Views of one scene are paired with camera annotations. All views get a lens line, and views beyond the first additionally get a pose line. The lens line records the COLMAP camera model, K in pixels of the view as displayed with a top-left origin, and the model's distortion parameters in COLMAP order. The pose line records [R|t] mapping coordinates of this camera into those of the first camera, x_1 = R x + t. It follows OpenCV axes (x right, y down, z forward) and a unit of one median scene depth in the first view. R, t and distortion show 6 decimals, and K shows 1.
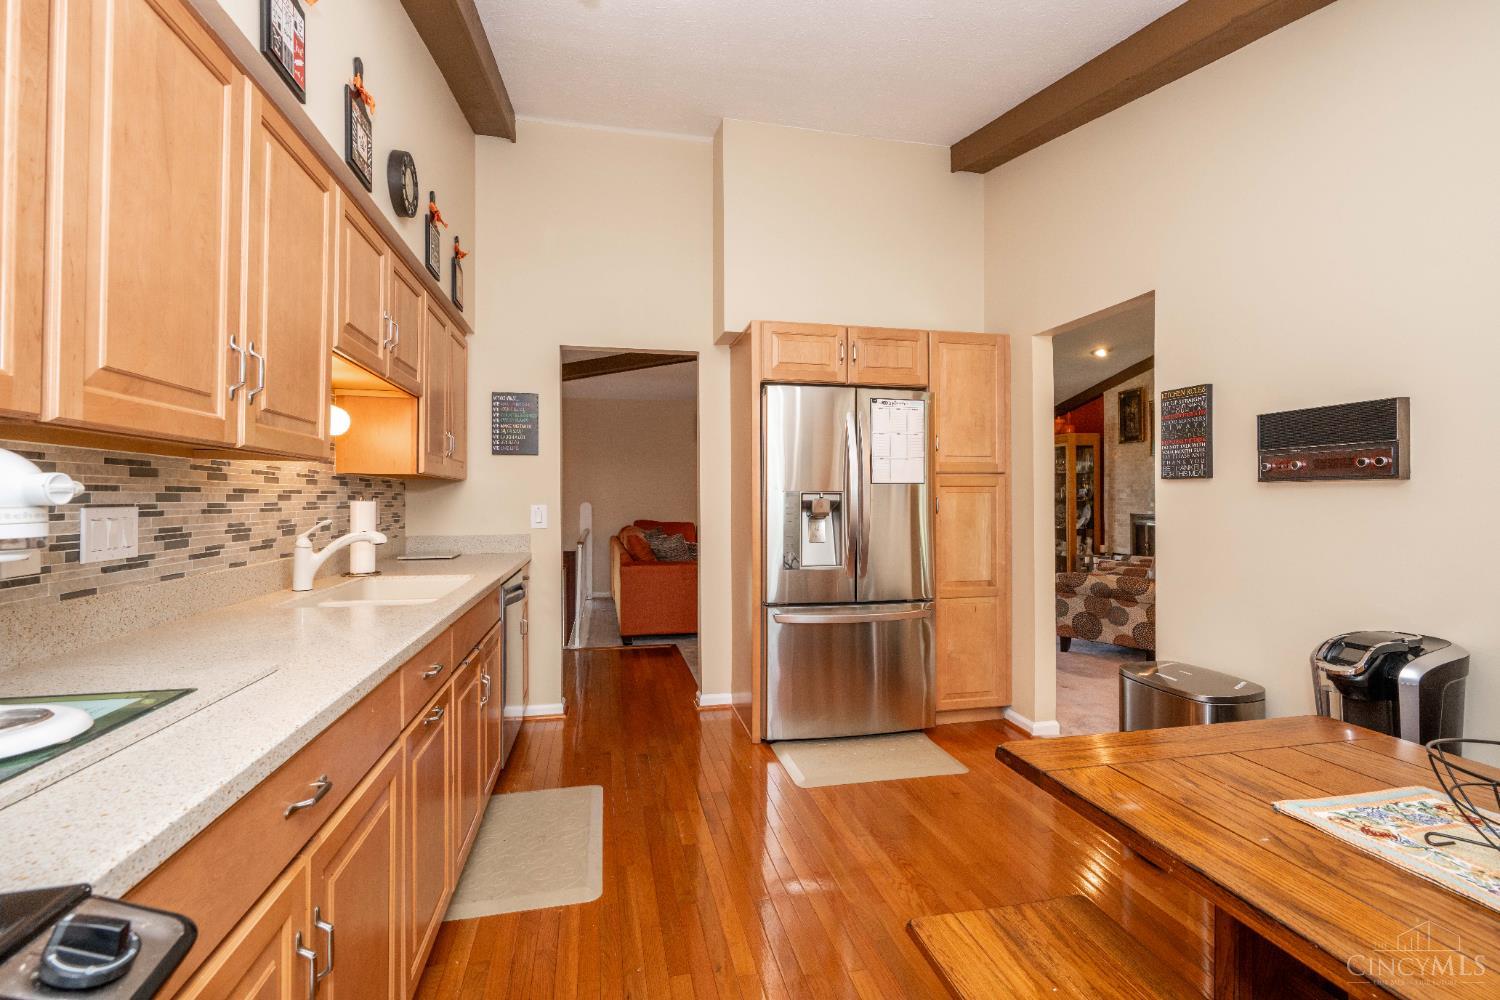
lens RADIAL K [[663.2, 0, 745.7], [0, 663.2, 492.2], [0, 0, 1]] dist [-0.000870, -0.000001]
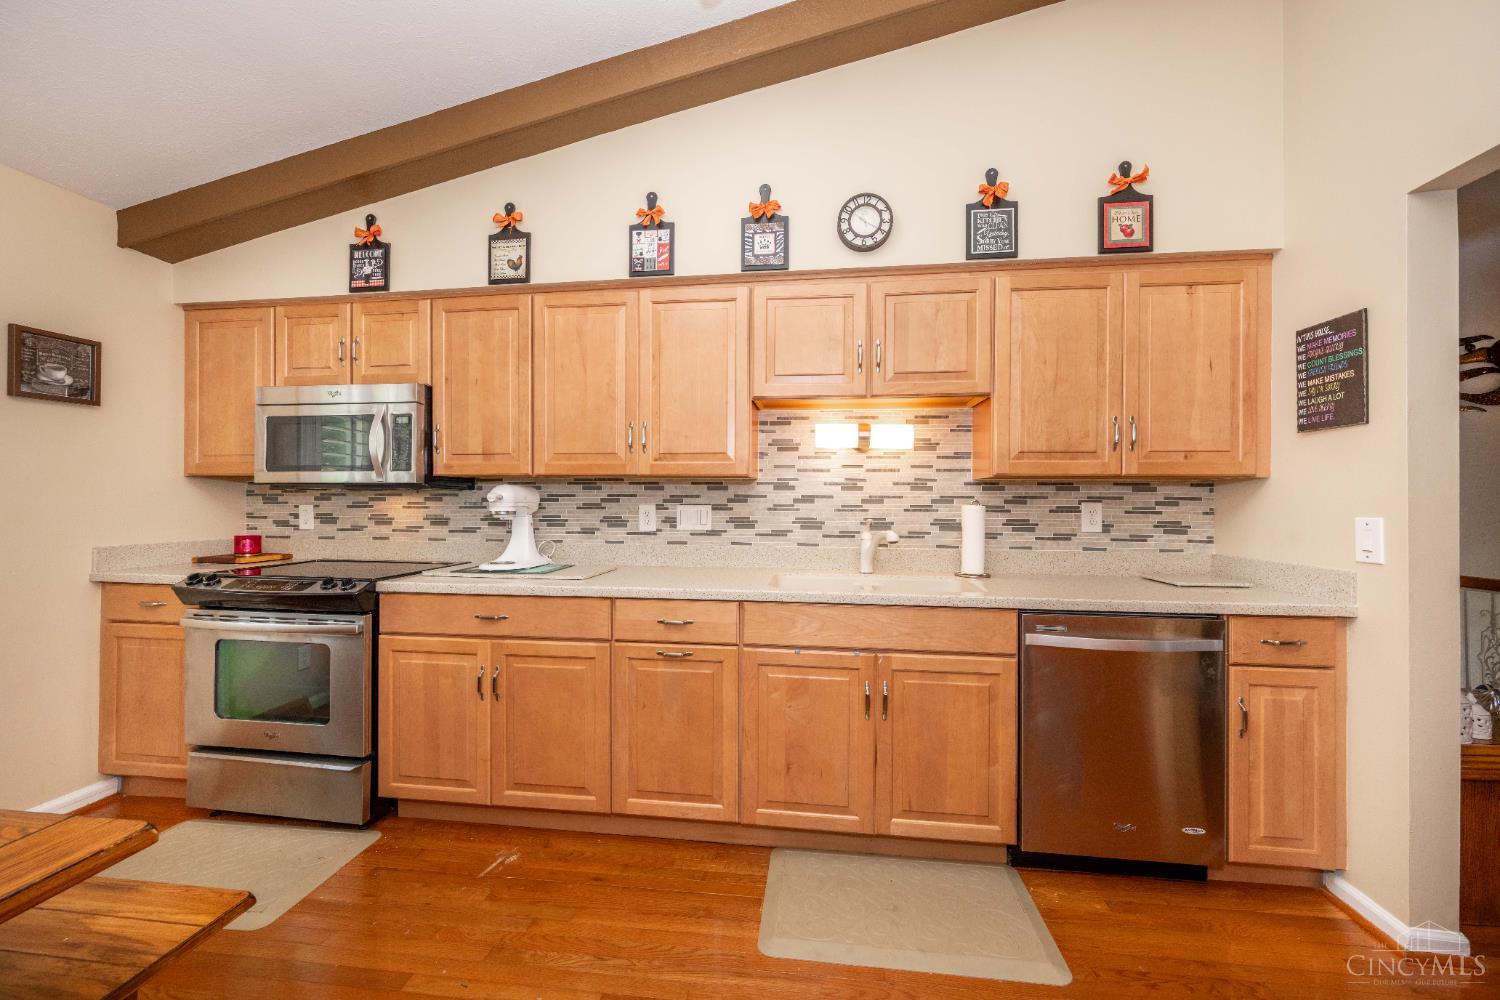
lens RADIAL K [[589.4, 0, 742.7], [0, 589.4, 501.5], [0, 0, 1]] dist [0.000294, 0.000002]
pose [[-0.331257, -0.001086, -0.943540, 0.703199], [0.002220, 0.999996, -0.001930, 0.014527], [0.943538, -0.002734, -0.331253, 1.635748]]
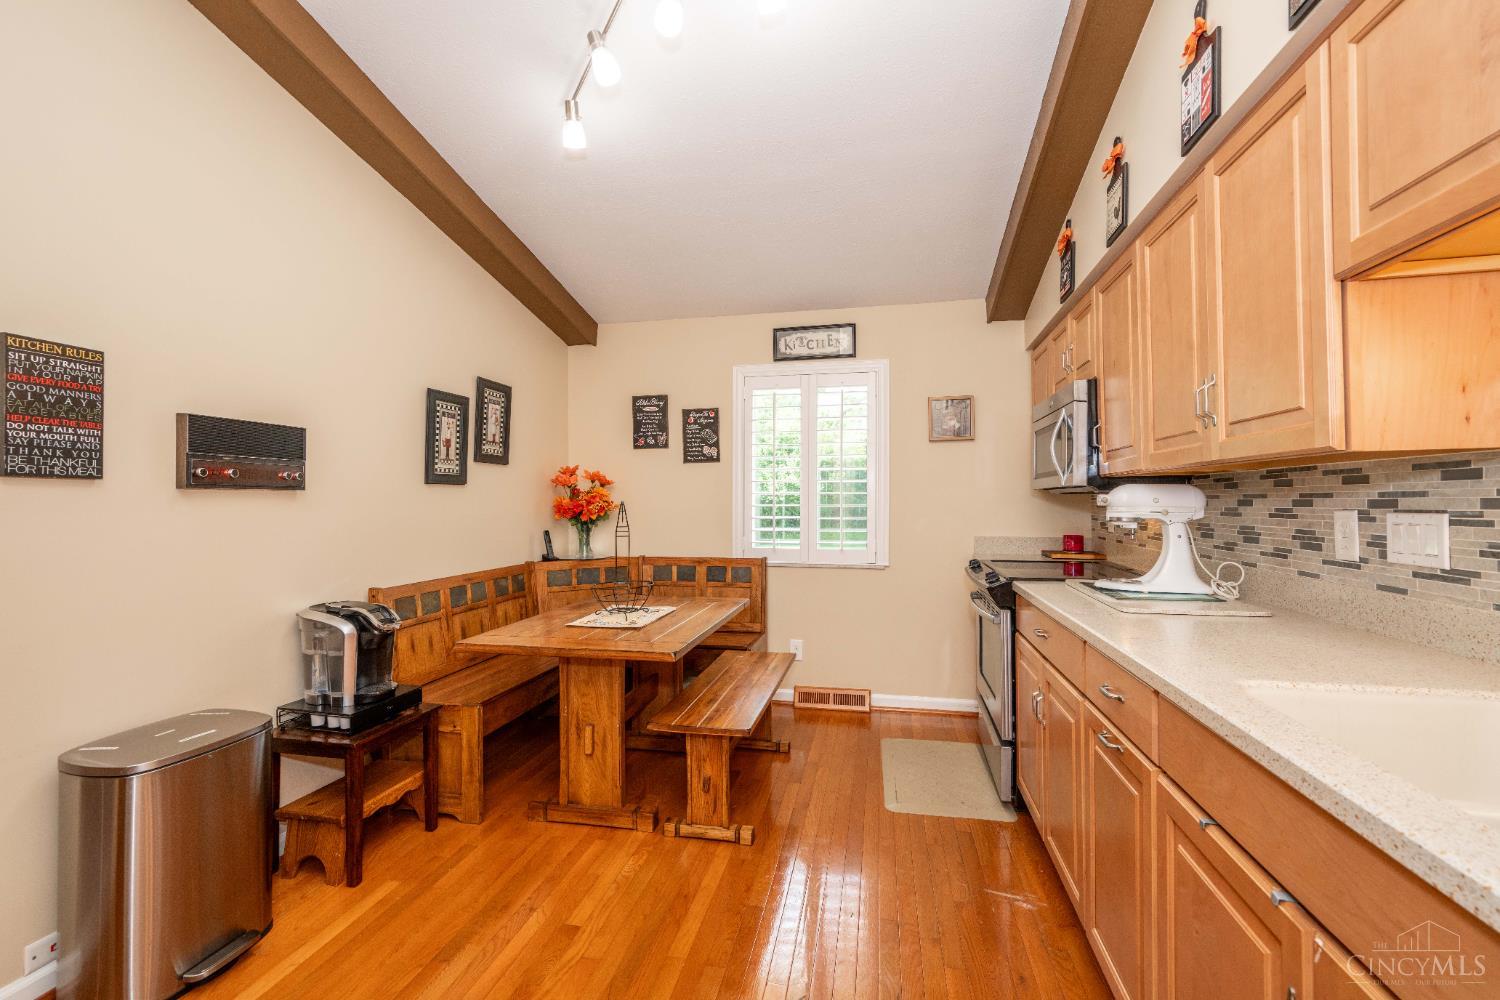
lens RADIAL K [[648.0, 0, 743.8], [0, 648.0, 499.2], [0, 0, 1]] dist [0.002228, 0.000354]
pose [[-0.915605, 0.003544, 0.402062, -0.390664], [-0.000809, 0.999943, -0.010655, 0.012263], [-0.402077, -0.010081, -0.915550, 2.136797]]
